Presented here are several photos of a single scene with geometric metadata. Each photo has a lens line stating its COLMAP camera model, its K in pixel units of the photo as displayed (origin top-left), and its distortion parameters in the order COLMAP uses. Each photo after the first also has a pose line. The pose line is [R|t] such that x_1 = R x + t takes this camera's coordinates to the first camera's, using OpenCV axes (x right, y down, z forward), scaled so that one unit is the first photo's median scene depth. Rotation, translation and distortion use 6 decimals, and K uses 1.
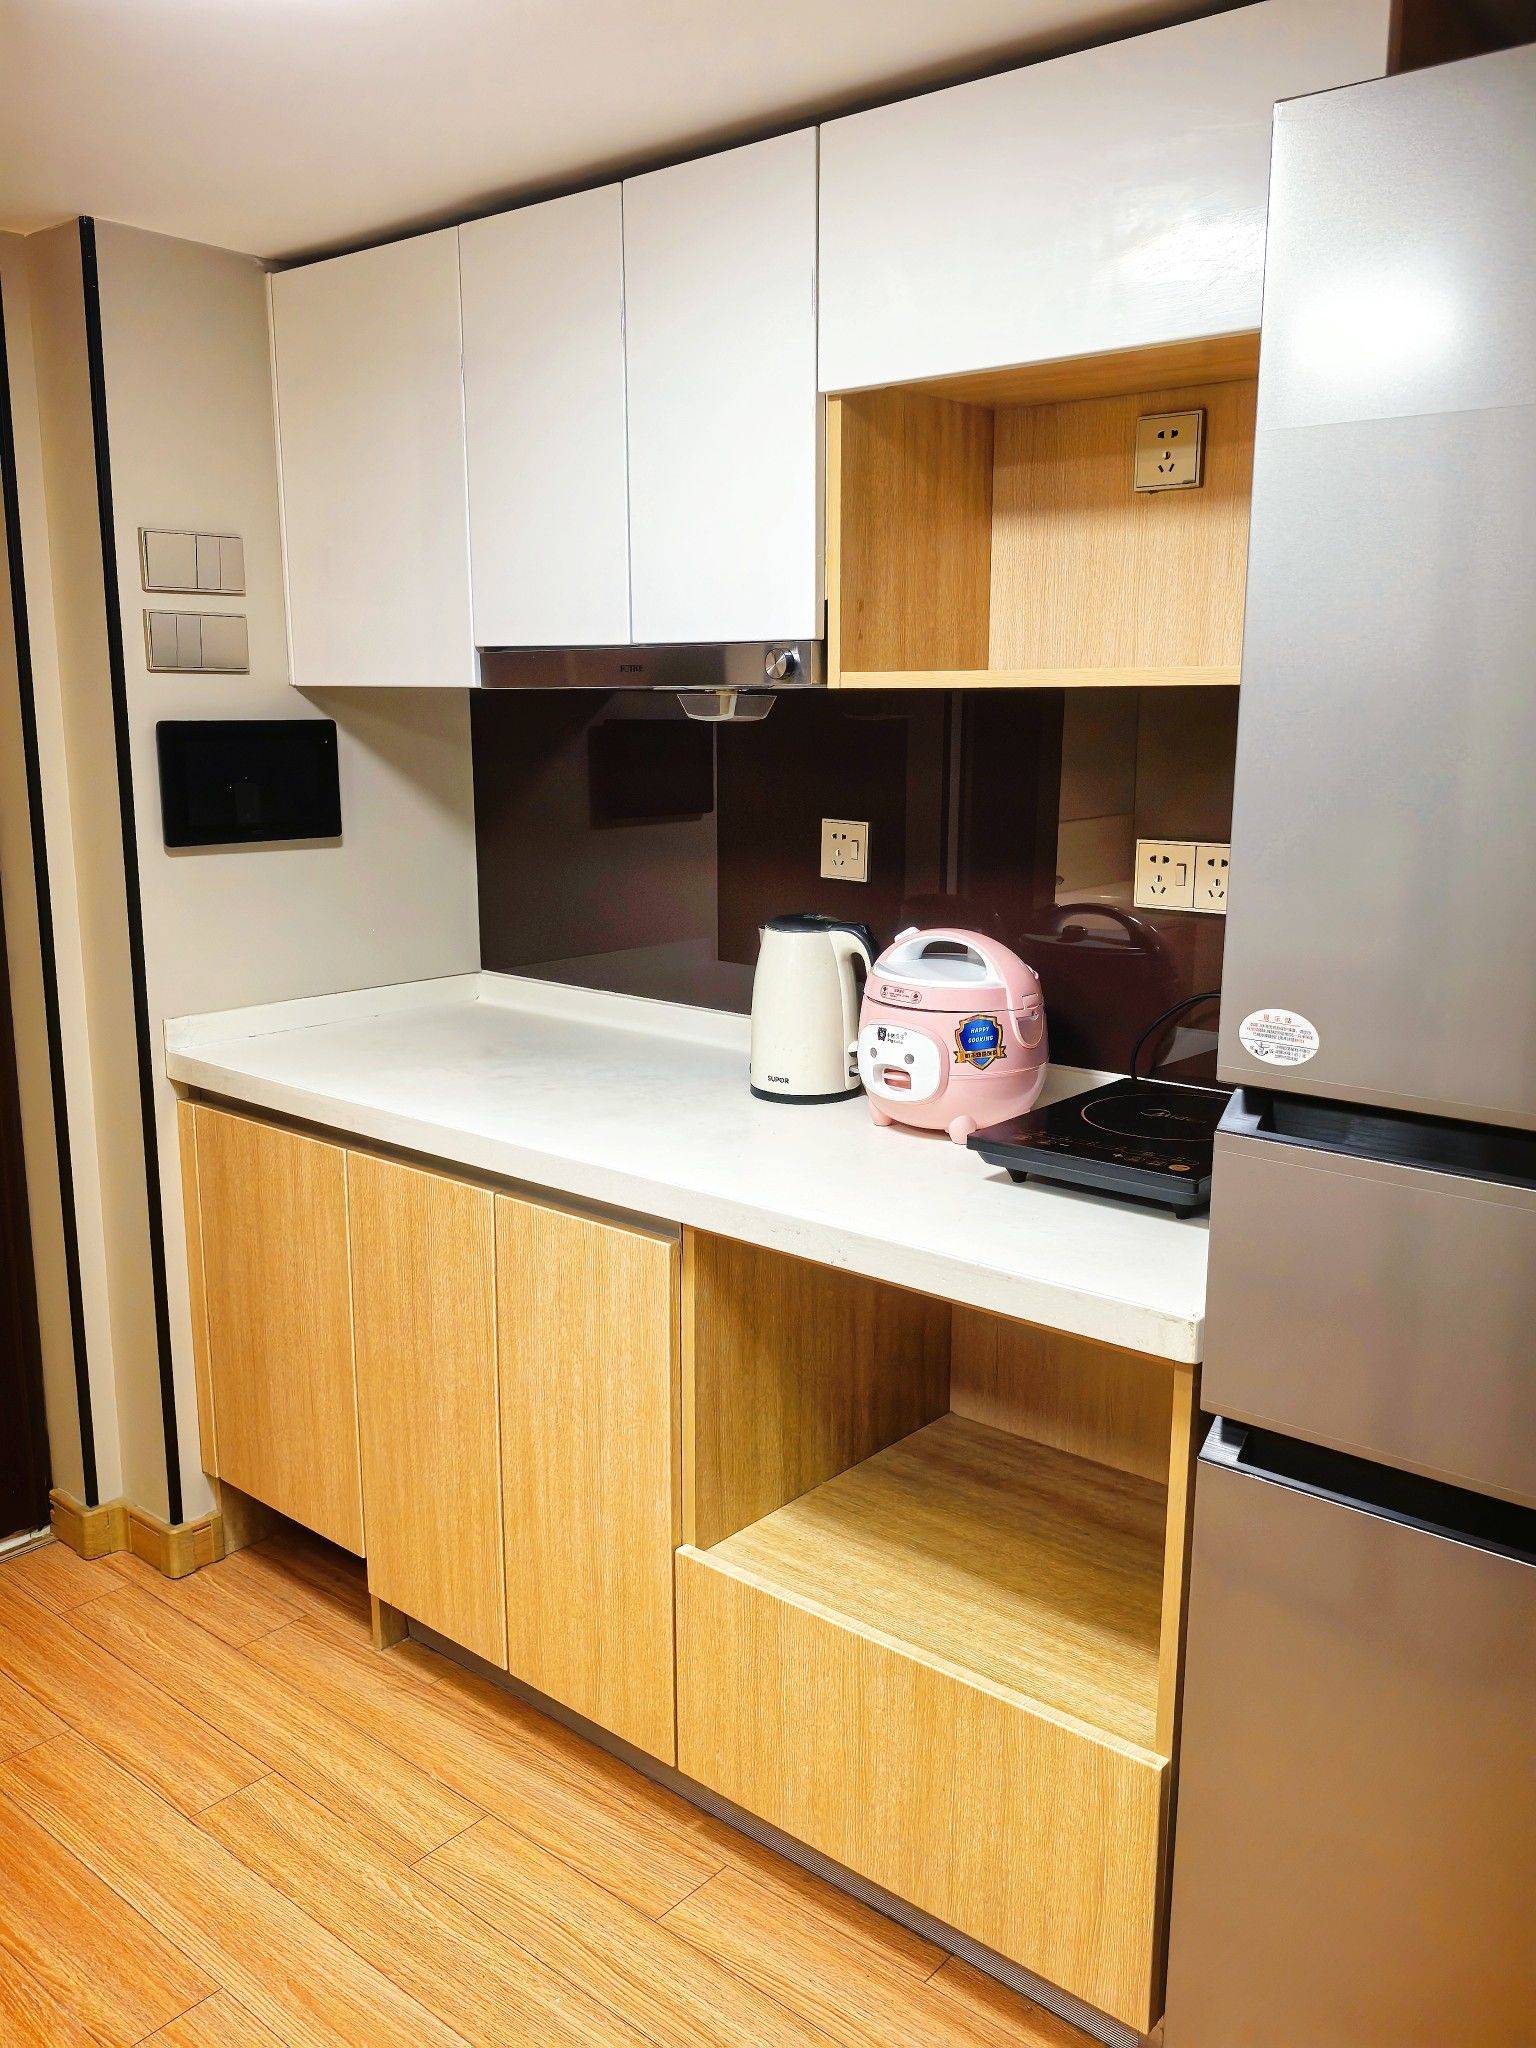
lens RADIAL K [[1615.0, 0, 790.6], [0, 1615.0, 1012.5], [0, 0, 1]] dist [0.042167, -0.073741]
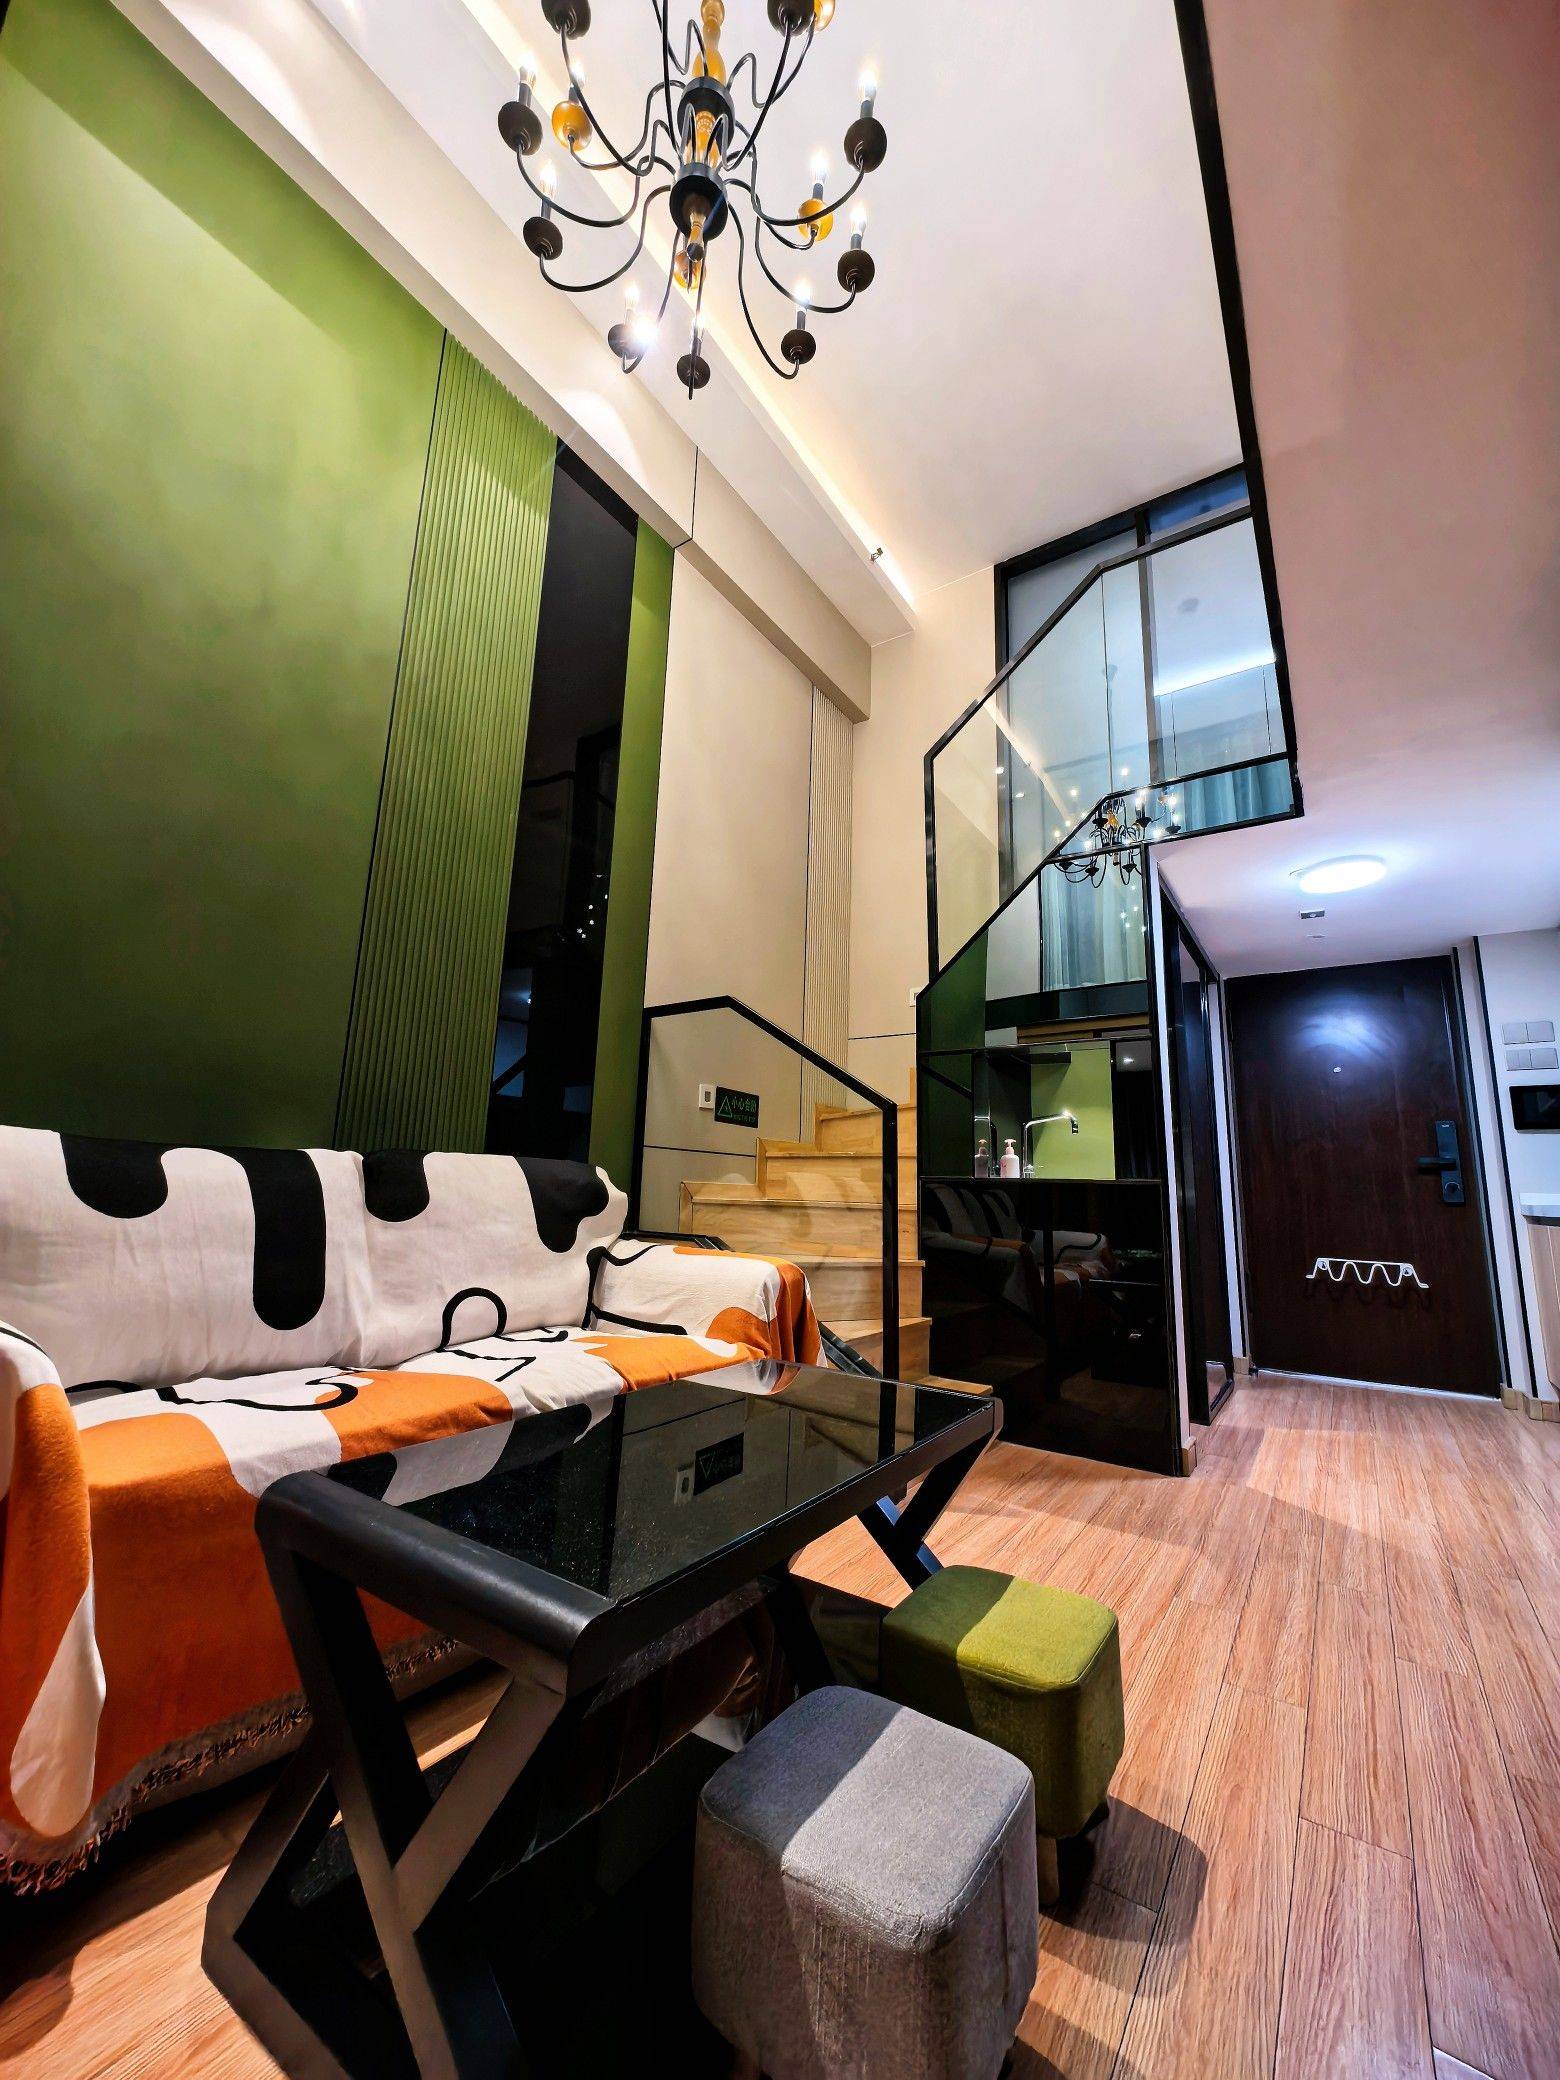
lens RADIAL K [[821.4, 0, 782.5], [0, 821.4, 1041.0], [0, 0, 1]] dist [0.001165, -0.000001]
pose [[0.092219, -0.188384, -0.977756, 1.099724], [-0.217803, 0.954346, -0.204416, 0.381164], [0.971626, 0.231810, 0.046978, -0.414608]]
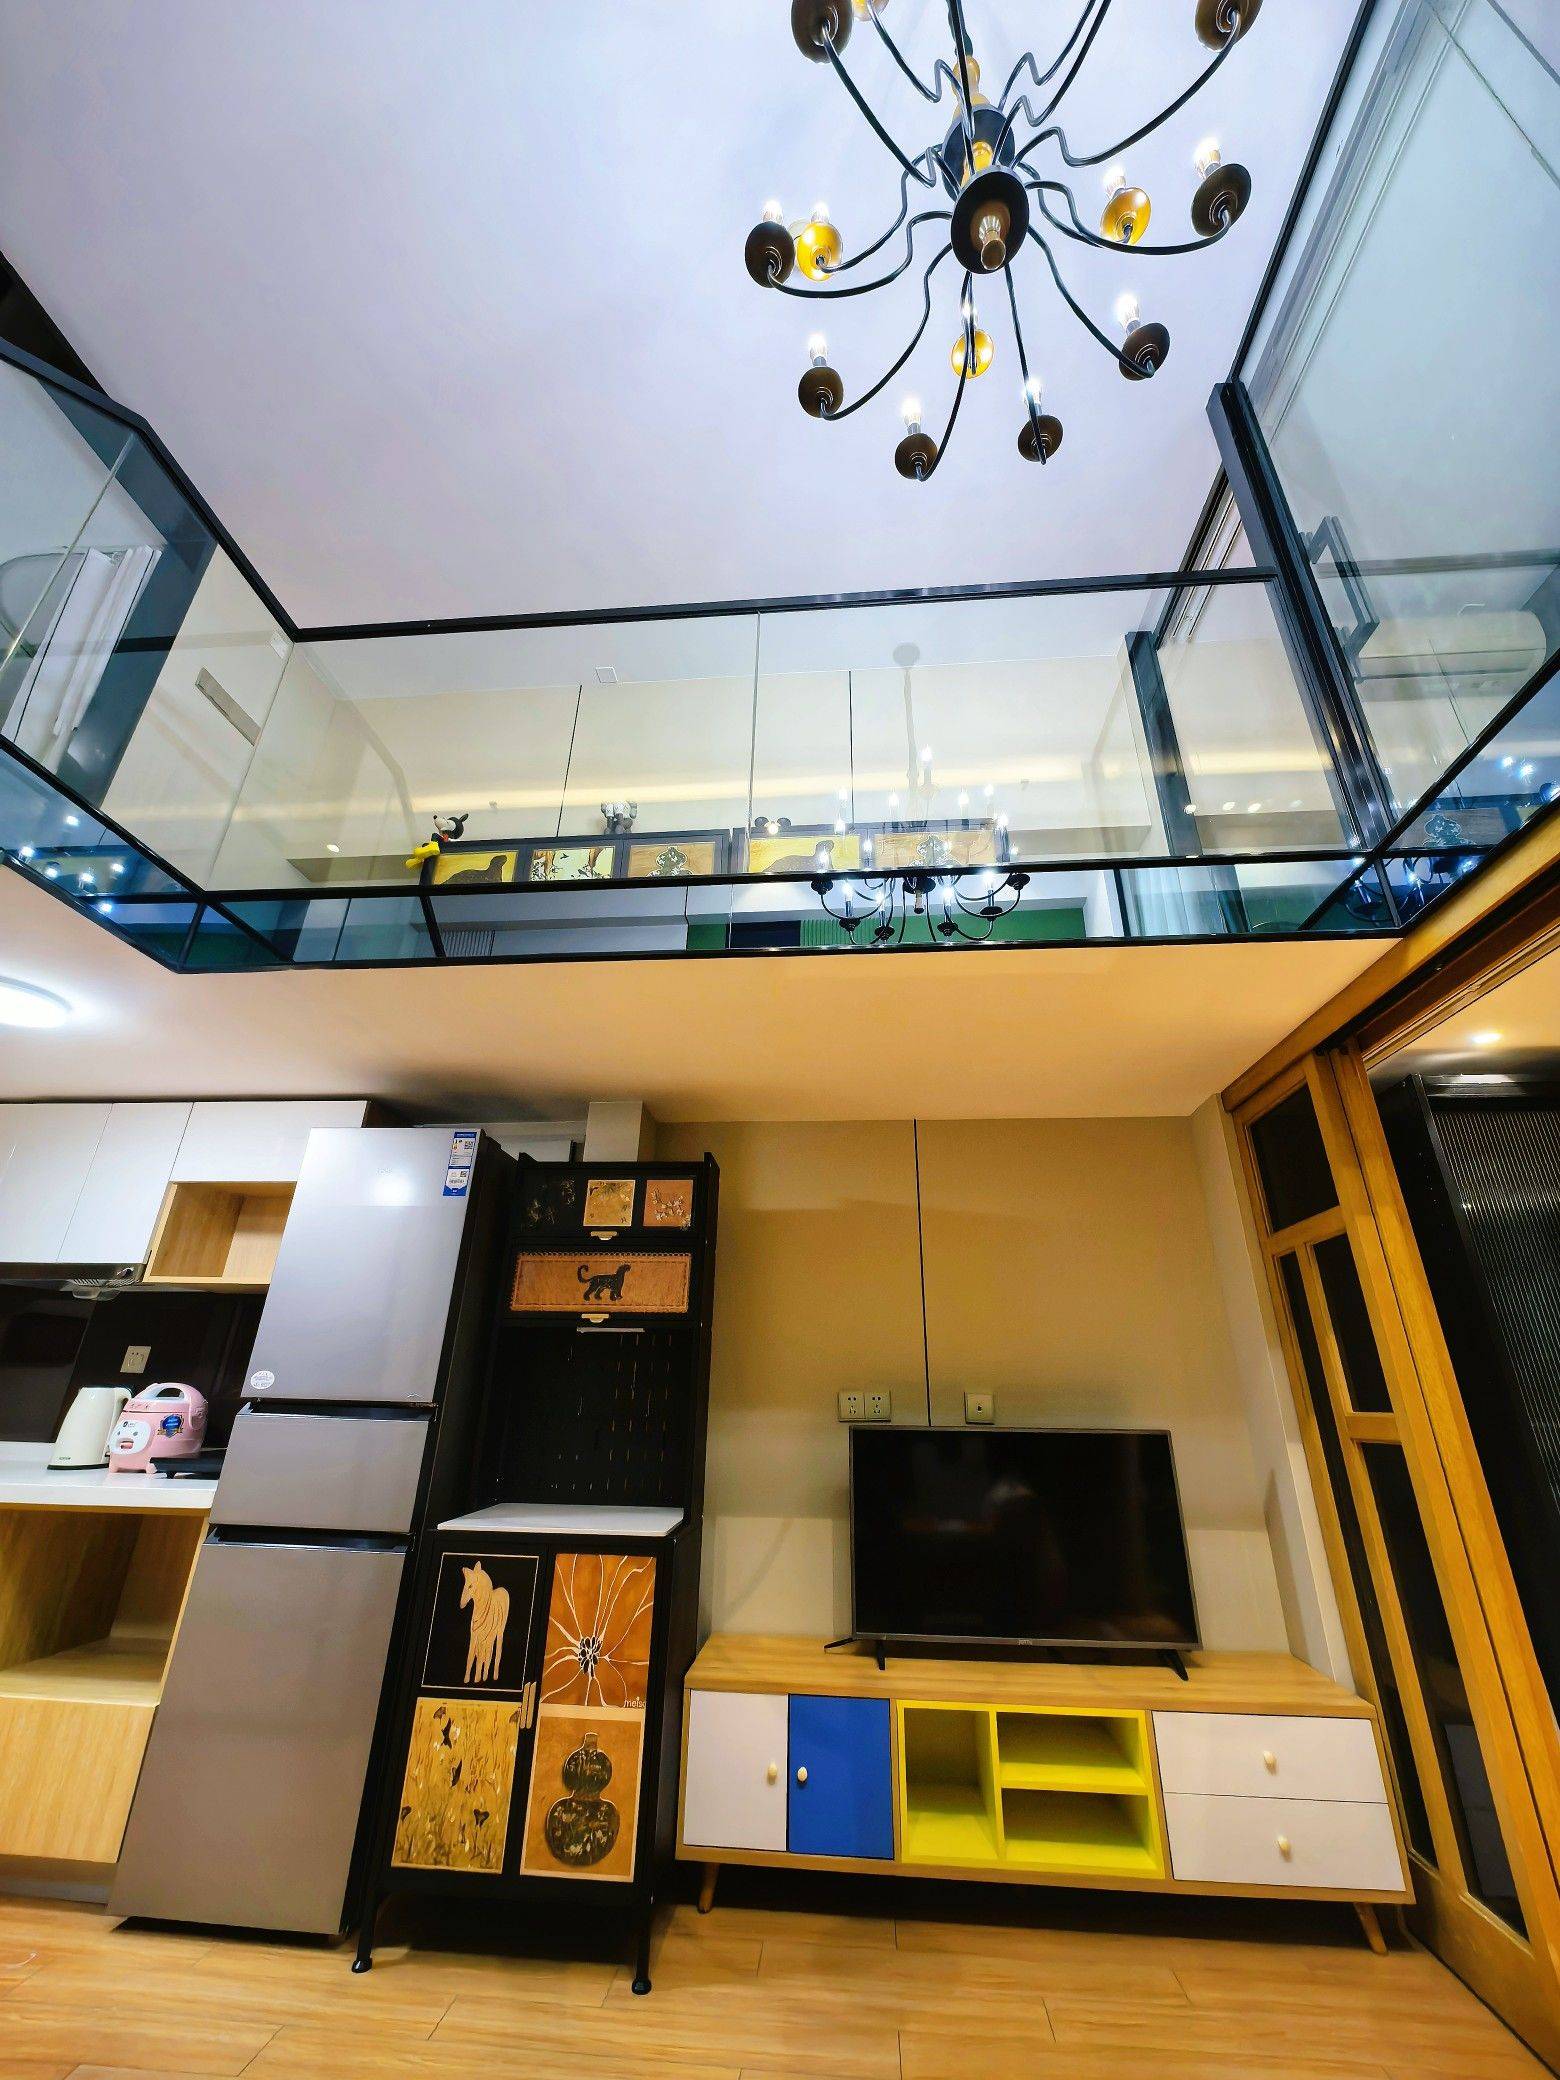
lens RADIAL K [[811.1, 0, 780.0], [0, 811.1, 1040.0], [0, 0, 1]] dist [-0.002346, 0.000413]
pose [[0.818715, 0.239309, 0.521956, 0.086796], [0.092211, 0.842419, -0.530874, 0.262959], [-0.566748, 0.482765, 0.667634, -0.676425]]
